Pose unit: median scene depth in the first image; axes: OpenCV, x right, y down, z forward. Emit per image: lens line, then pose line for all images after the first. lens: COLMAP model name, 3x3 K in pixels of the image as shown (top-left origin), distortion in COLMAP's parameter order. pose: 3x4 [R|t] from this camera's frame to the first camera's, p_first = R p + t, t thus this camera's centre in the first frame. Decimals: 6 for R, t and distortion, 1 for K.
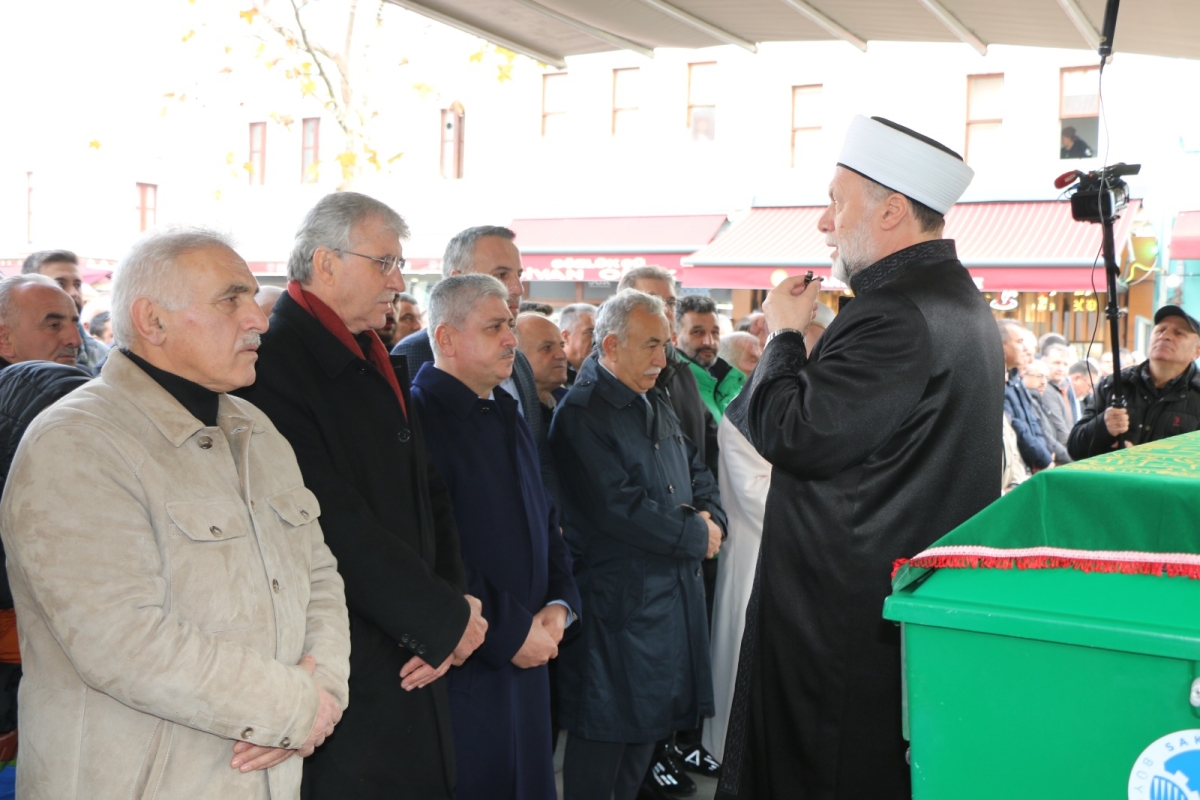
lens RADIAL K [[1189.6, 0, 600.0], [0, 1189.6, 400.0], [0, 0, 1]] dist [-0.148078, 0.269806]
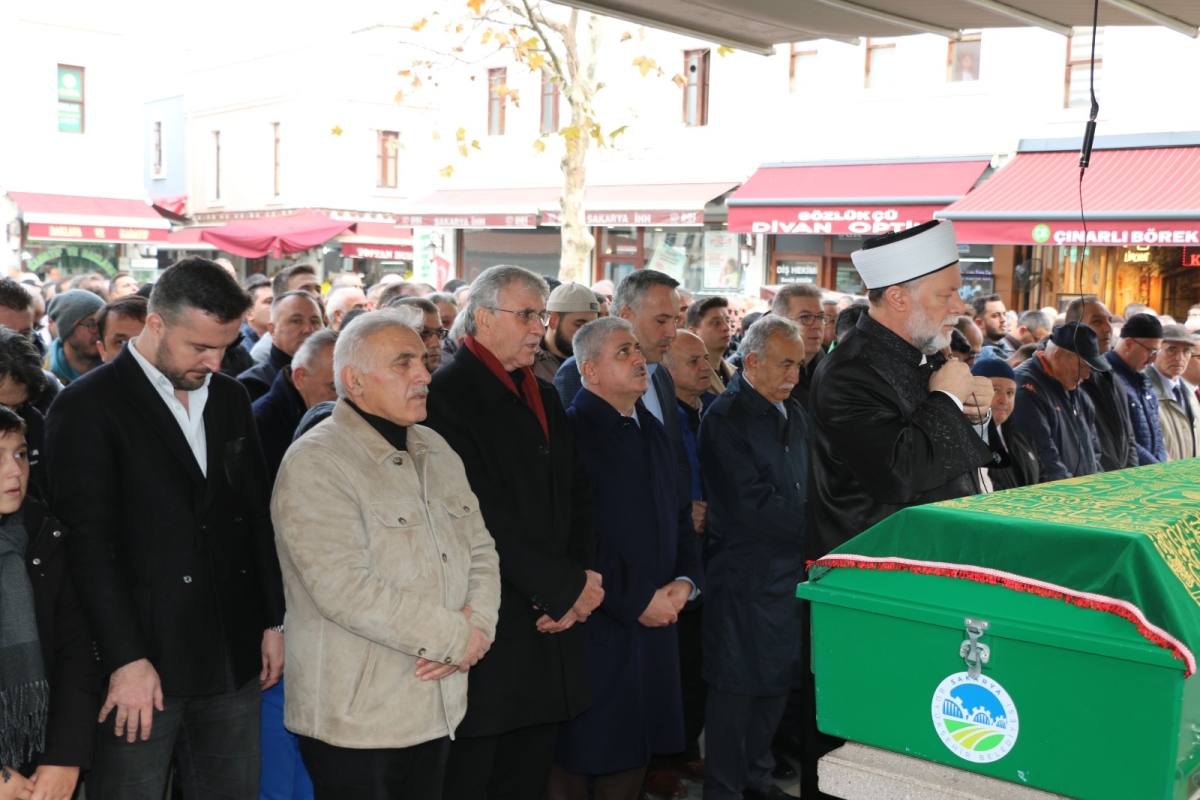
lens RADIAL K [[1389.2, 0, 625.4], [0, 1389.2, 396.8], [0, 0, 1]] dist [-0.376052, 1.206771]
pose [[0.979684, 0.019495, -0.199598, 0.289523], [-0.011056, 0.999001, 0.043306, -0.121501], [0.200243, -0.040219, 0.978920, -0.638963]]
